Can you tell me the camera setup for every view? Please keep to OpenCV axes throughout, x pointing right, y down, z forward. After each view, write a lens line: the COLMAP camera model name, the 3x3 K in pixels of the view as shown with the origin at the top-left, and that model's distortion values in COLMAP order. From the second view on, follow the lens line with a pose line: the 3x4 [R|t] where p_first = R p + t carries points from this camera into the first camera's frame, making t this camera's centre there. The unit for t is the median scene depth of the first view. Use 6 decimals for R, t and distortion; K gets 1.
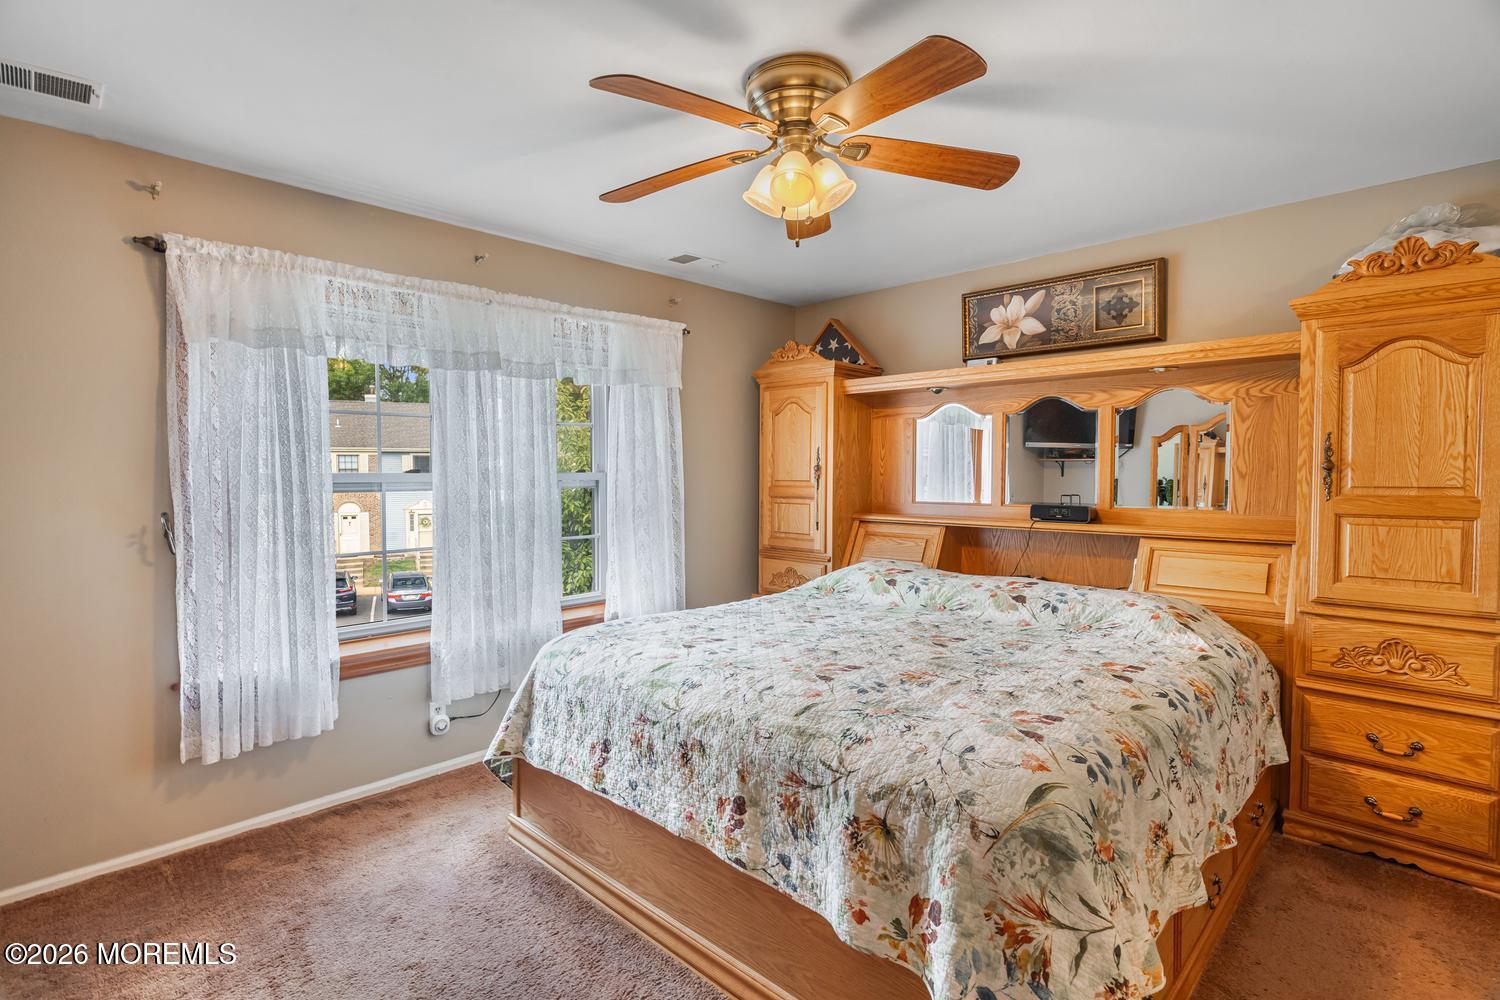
lens RADIAL K [[753.4, 0, 739.7], [0, 753.4, 500.6], [0, 0, 1]] dist [0.002844, 0.000607]
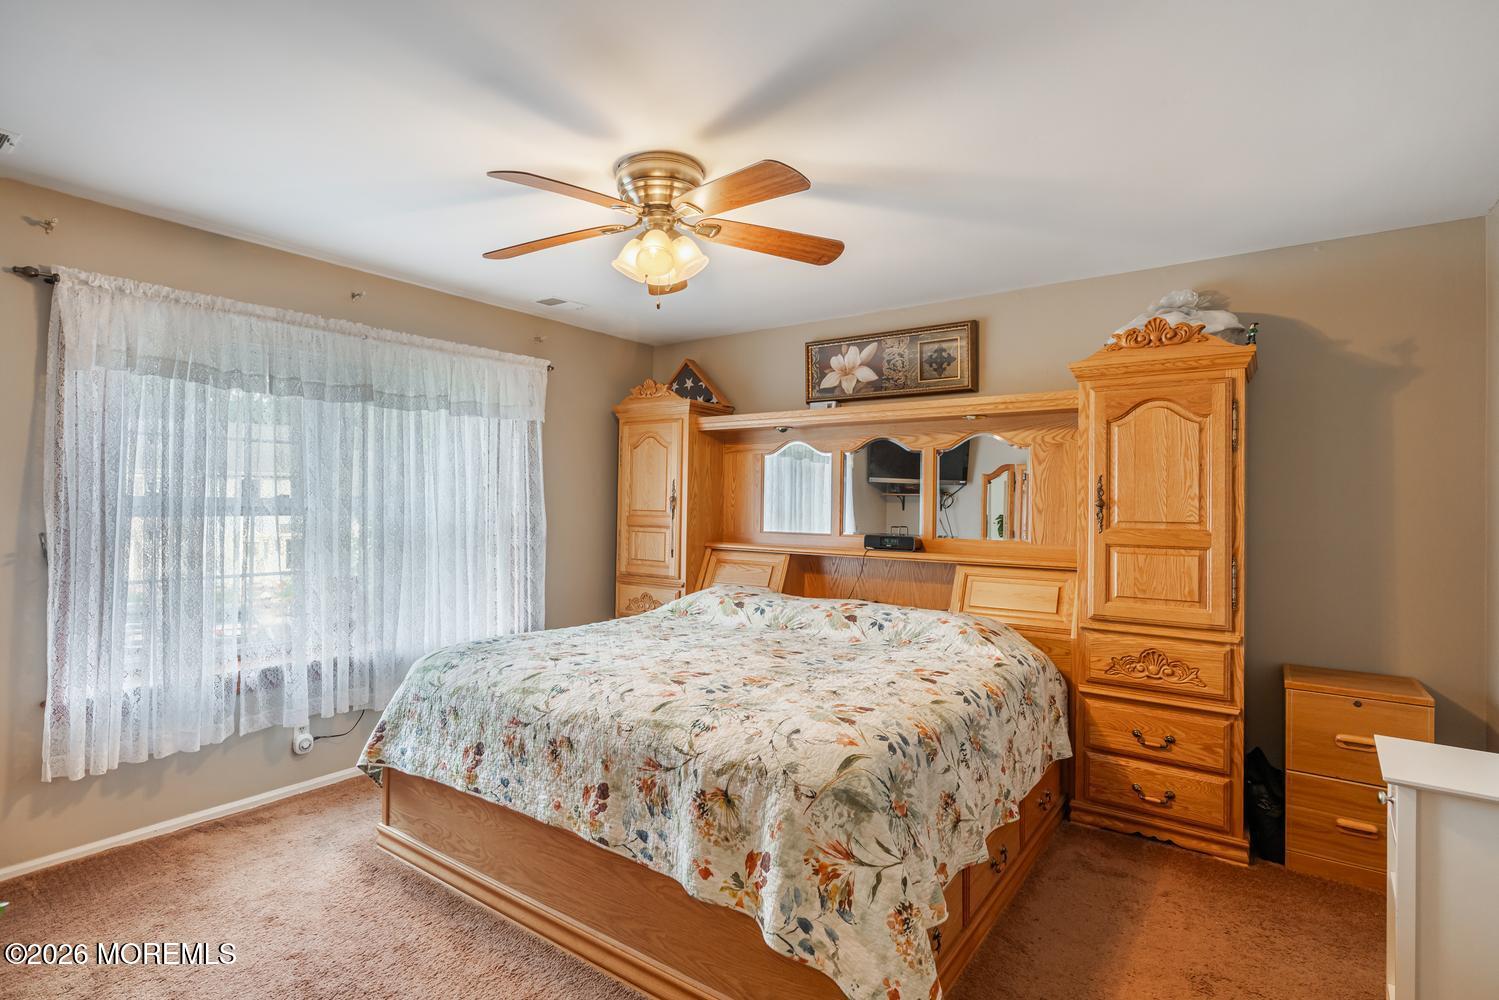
lens RADIAL K [[780.0, 0, 668.4], [0, 780.0, 501.9], [0, 0, 1]] dist [0.000275, 0.000141]
pose [[0.995049, 0.014475, 0.098322, -0.019411], [-0.010677, 0.999180, -0.039047, 0.007110], [-0.098807, 0.037804, 0.994388, -0.164496]]
